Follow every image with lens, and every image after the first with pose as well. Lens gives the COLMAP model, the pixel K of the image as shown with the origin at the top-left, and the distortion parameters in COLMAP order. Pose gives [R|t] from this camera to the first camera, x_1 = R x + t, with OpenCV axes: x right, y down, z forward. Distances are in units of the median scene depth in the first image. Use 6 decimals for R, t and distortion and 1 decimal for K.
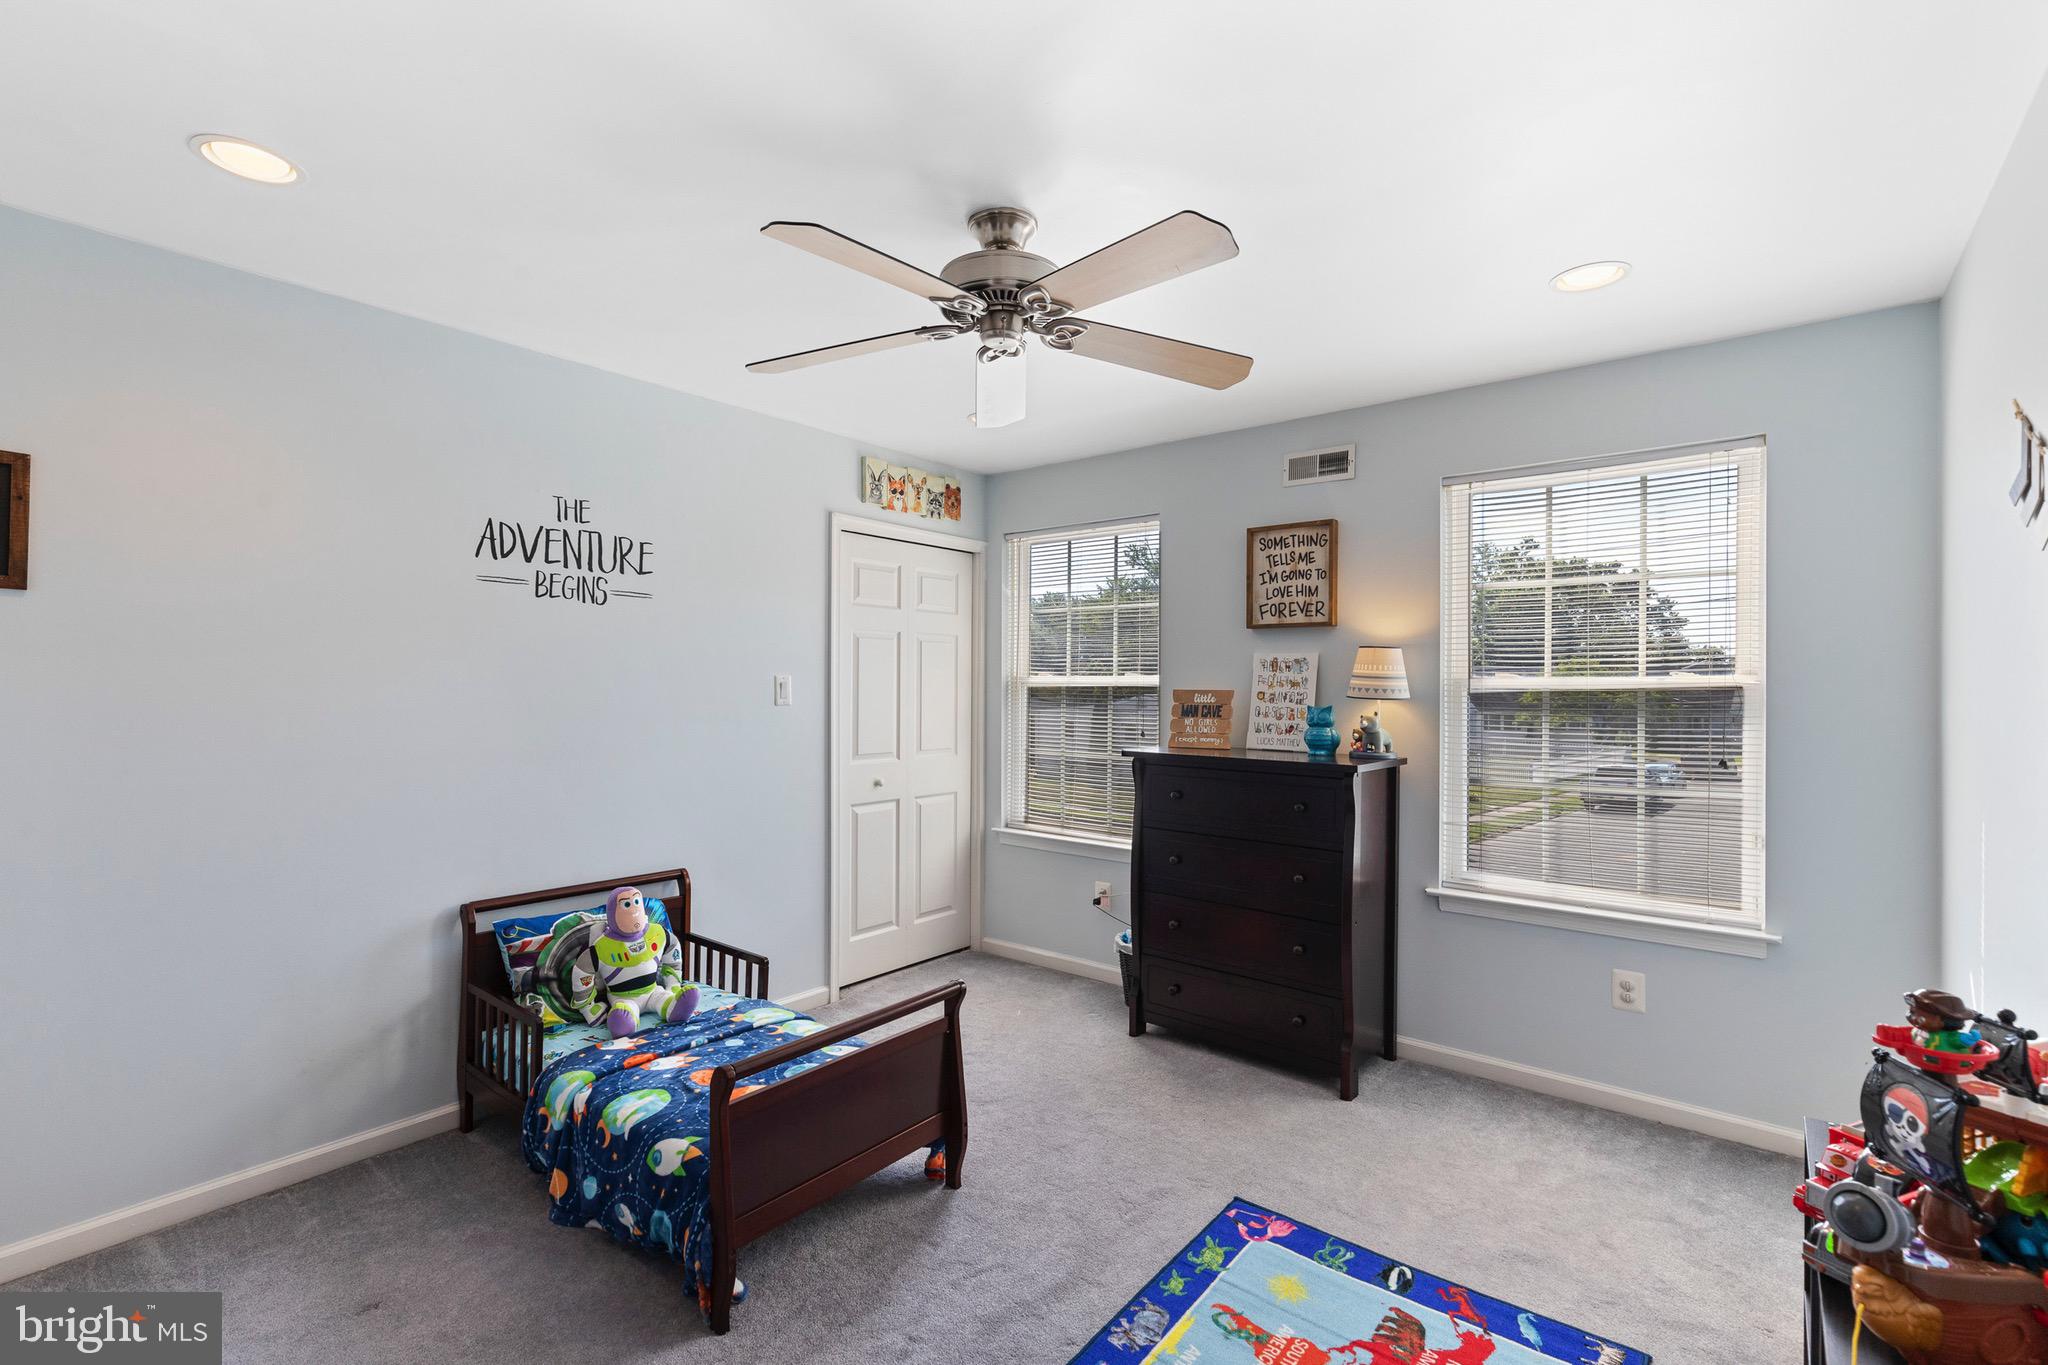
lens RADIAL K [[929.9, 0, 1025.5], [0, 929.9, 684.9], [0, 0, 1]] dist [0.000474, 0.000308]
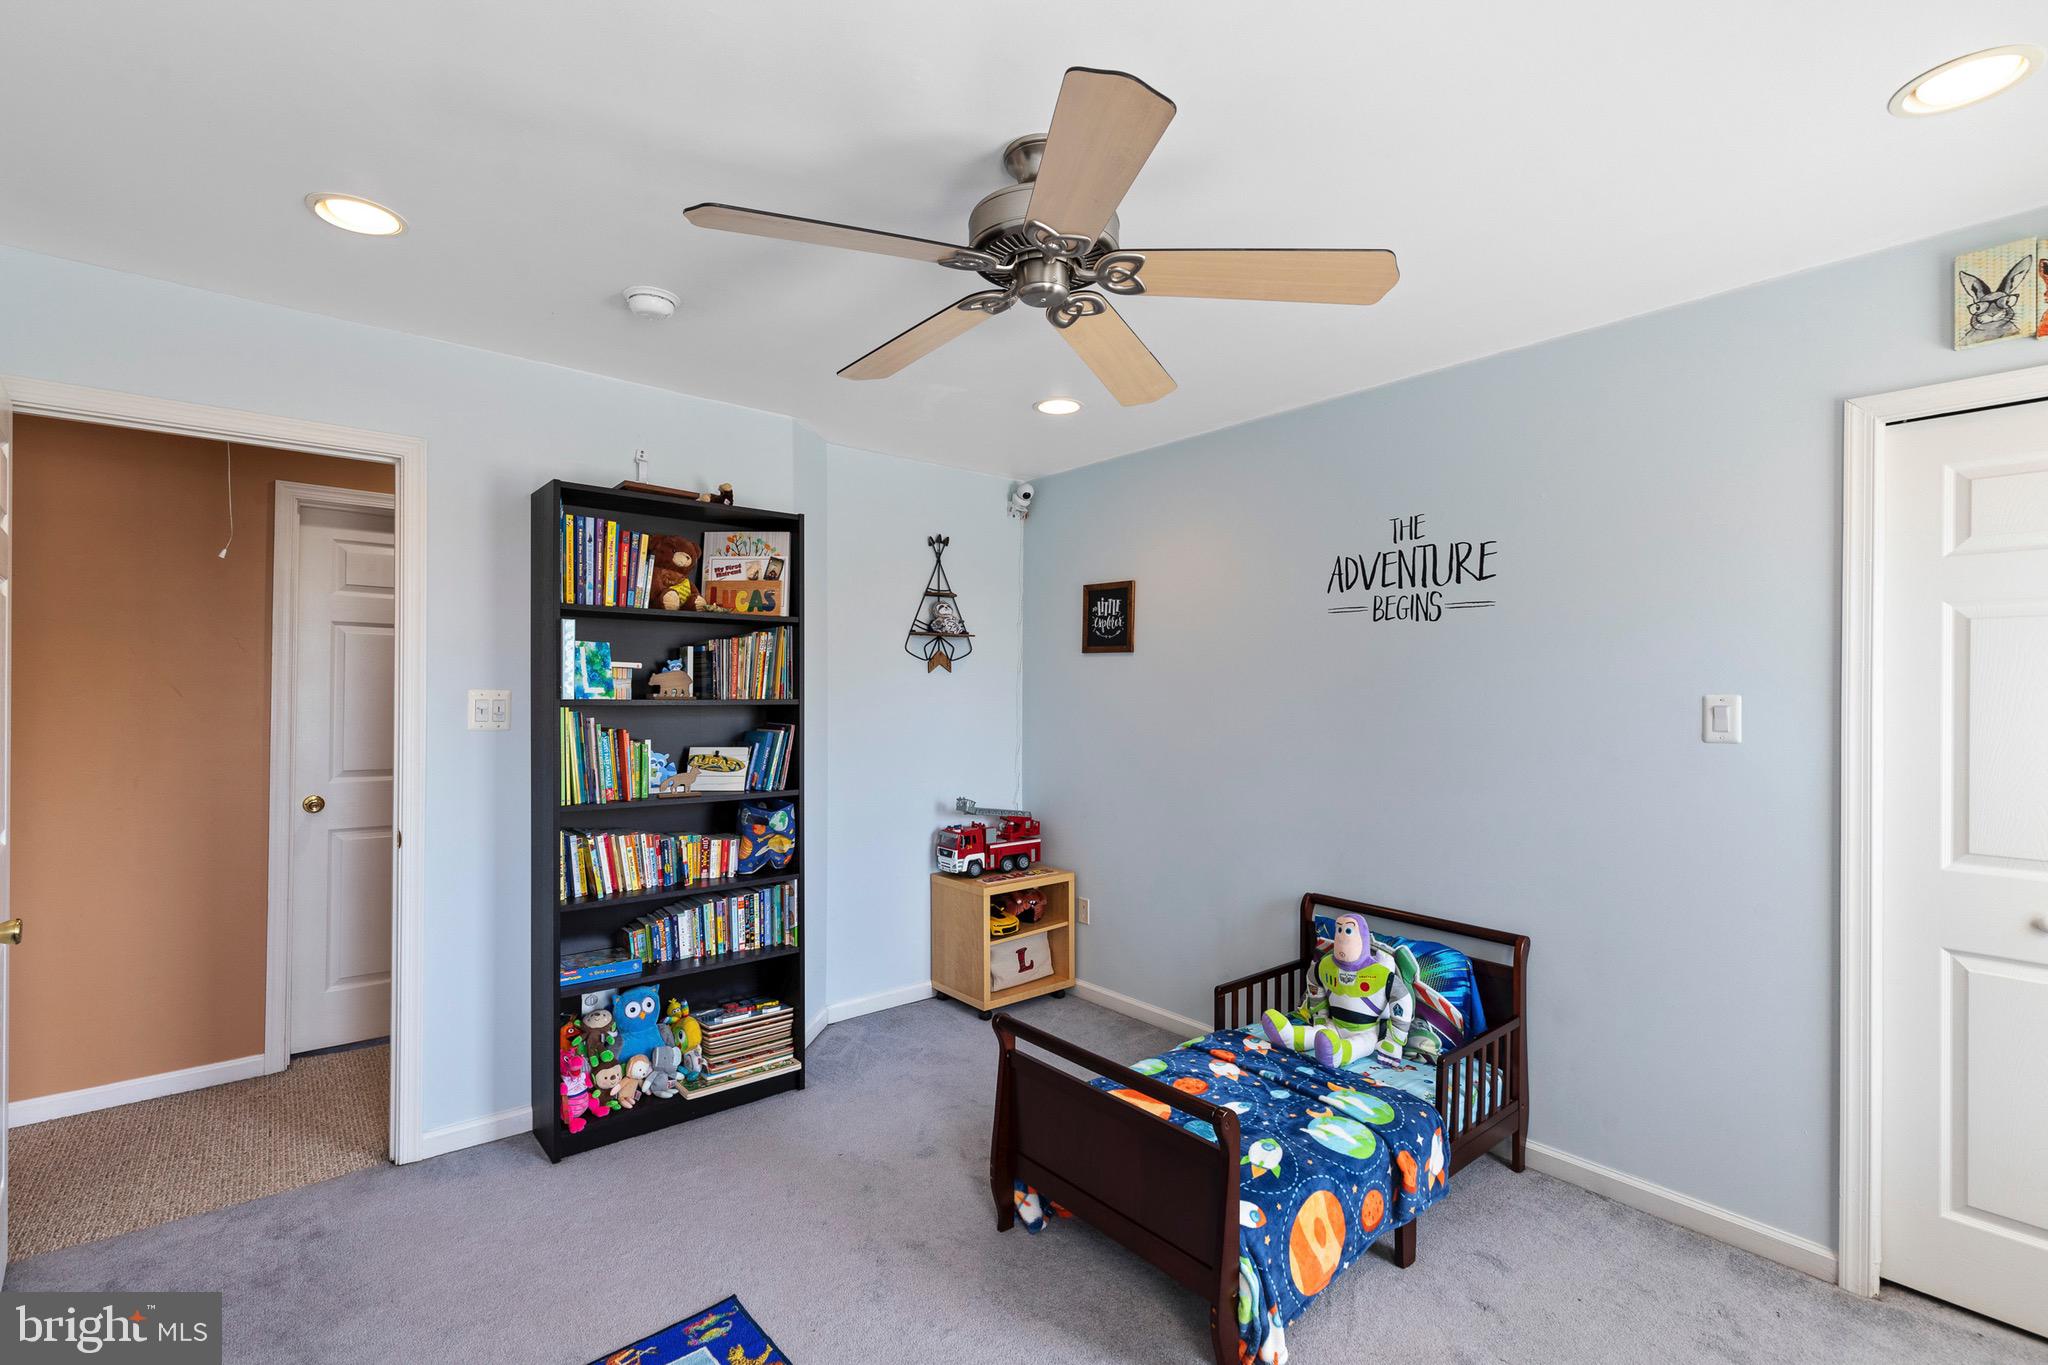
lens RADIAL K [[929.9, 0, 1028.1], [0, 929.9, 686.0], [0, 0, 1]] dist [0.000474, 0.000308]
pose [[-0.215363, -0.008702, -0.976495, 0.559089], [-0.002655, 0.999962, -0.008326, -0.011952], [0.976530, 0.000799, -0.215378, 0.821214]]
